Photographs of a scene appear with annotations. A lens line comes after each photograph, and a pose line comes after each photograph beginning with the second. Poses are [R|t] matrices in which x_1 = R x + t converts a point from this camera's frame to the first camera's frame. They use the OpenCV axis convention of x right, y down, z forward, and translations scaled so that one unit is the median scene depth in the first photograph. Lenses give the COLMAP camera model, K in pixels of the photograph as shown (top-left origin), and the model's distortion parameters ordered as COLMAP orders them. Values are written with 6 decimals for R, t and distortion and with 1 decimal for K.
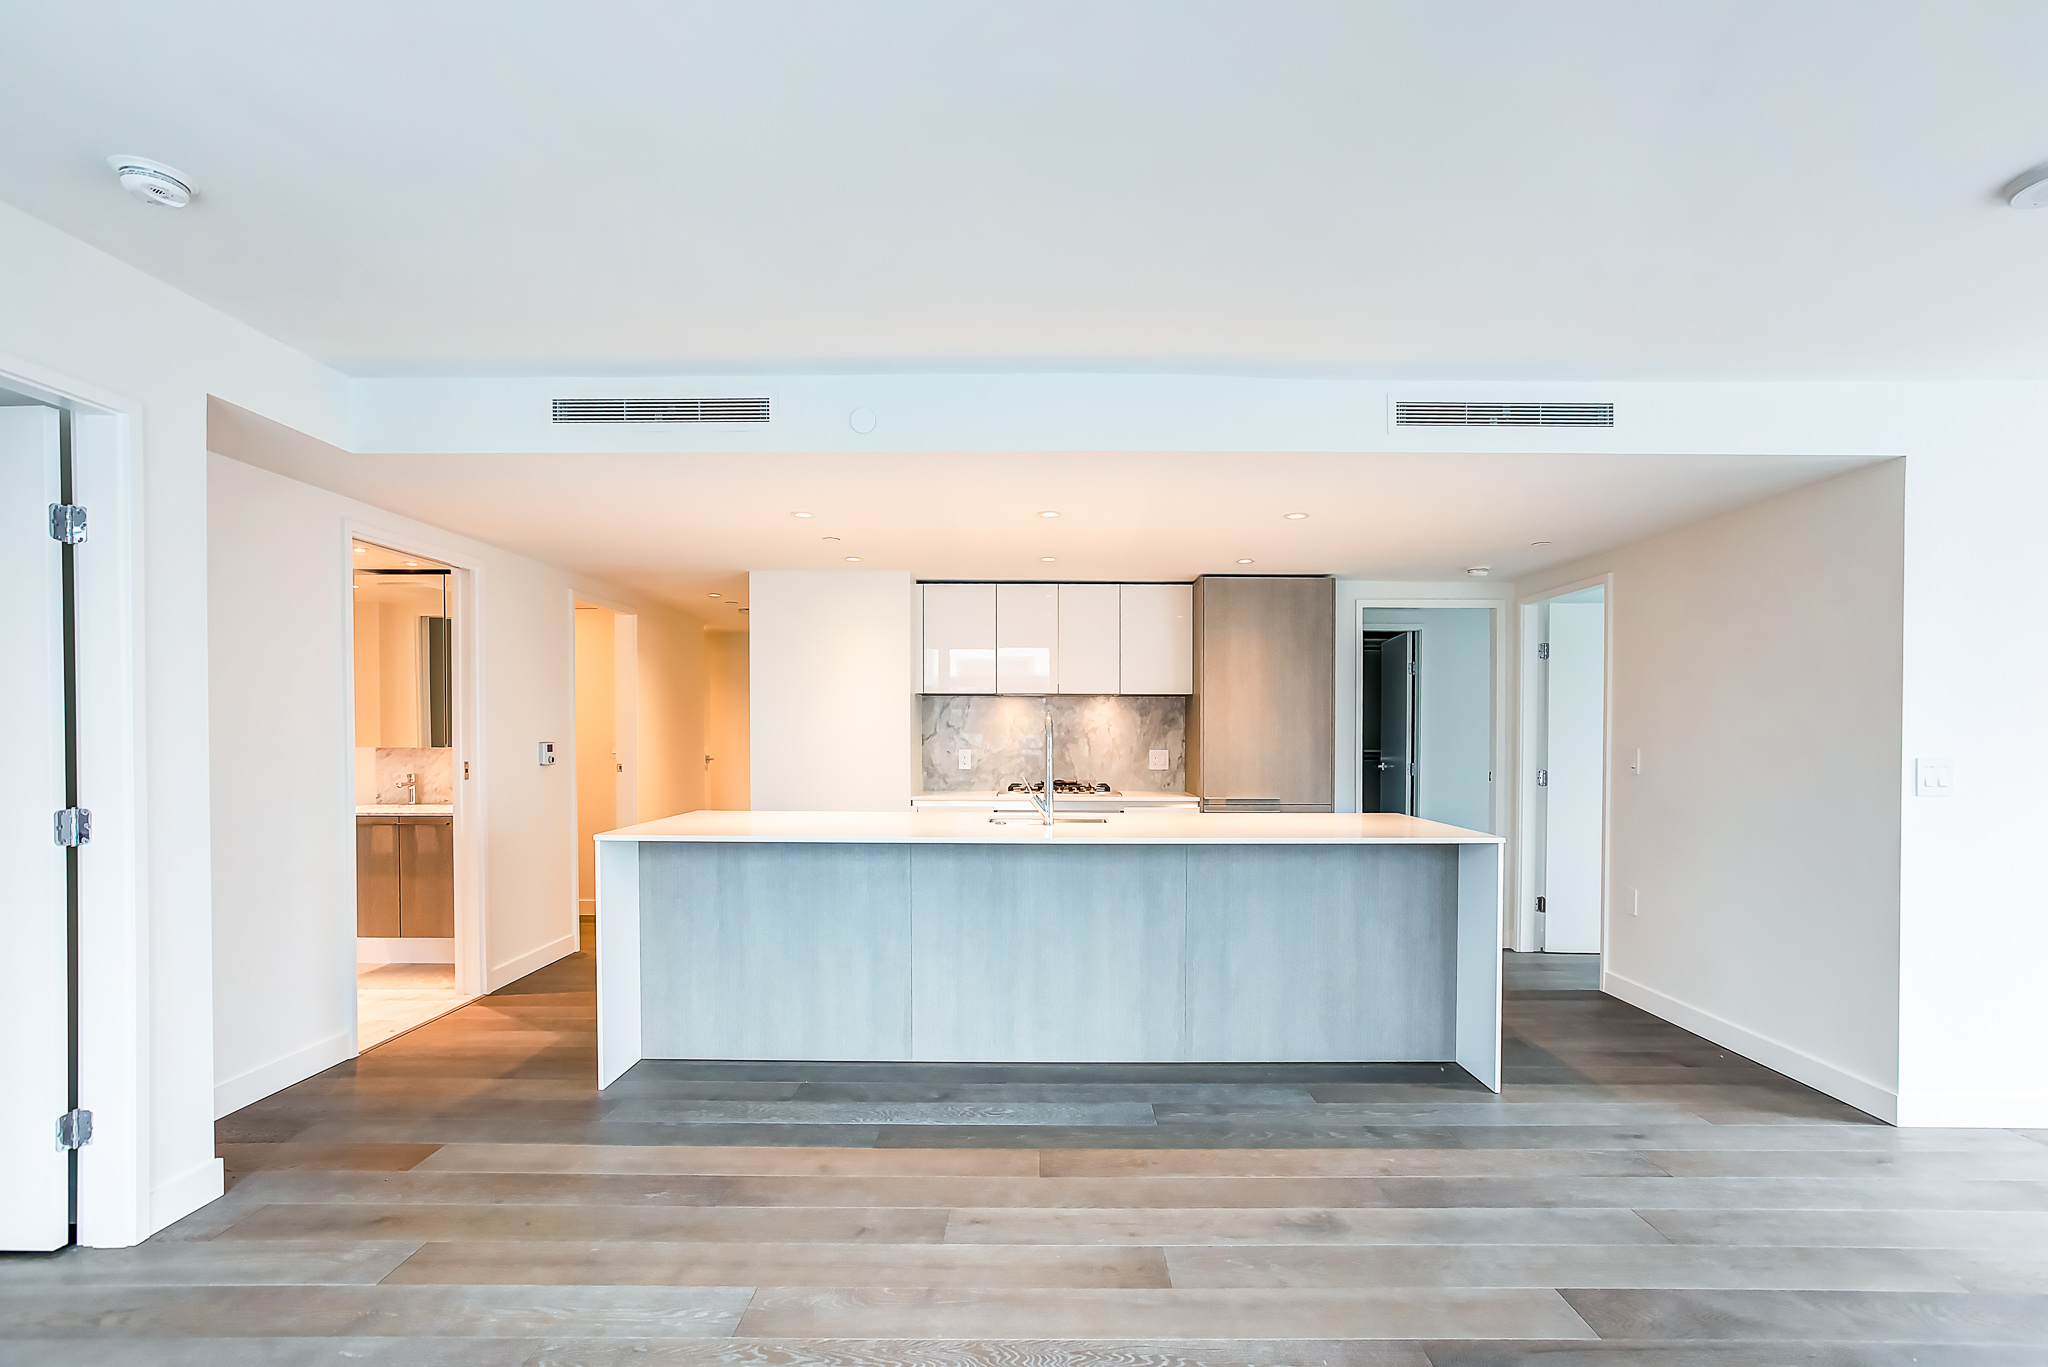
lens RADIAL K [[970.9, 0, 1024.0], [0, 970.9, 683.5], [0, 0, 1]] dist [-0.003554, -0.000252]
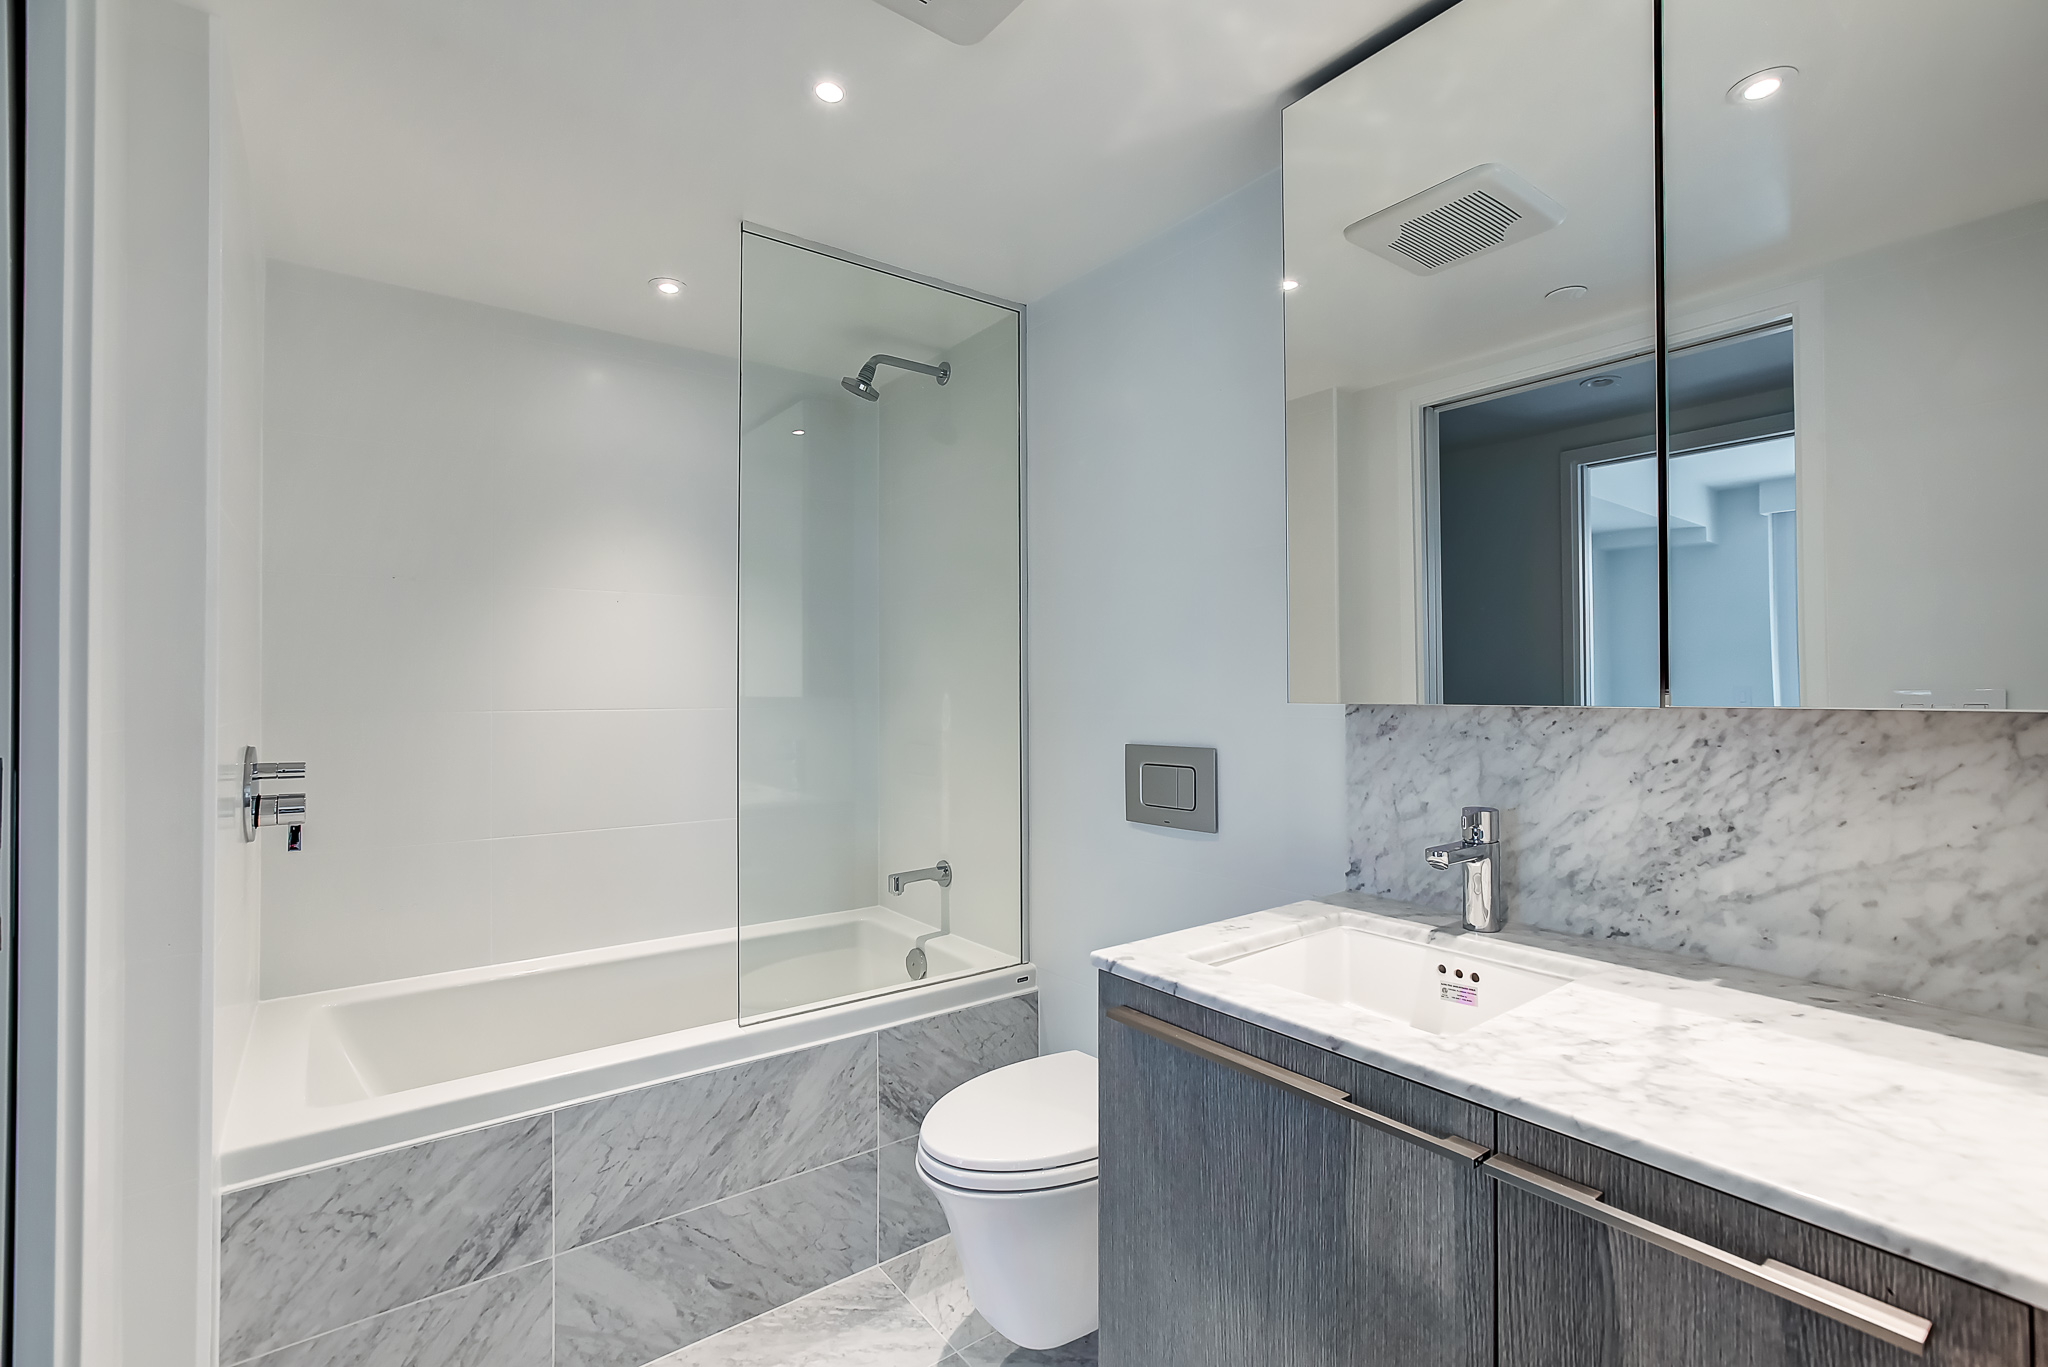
lens RADIAL K [[970.9, 0, 1024.0], [0, 970.9, 683.5], [0, 0, 1]] dist [-0.003554, -0.000252]
pose [[0.626711, -0.009553, -0.779193, -0.505659], [0.039744, 0.999015, 0.019718, 0.051893], [0.778238, -0.043325, 0.626473, 0.750178]]
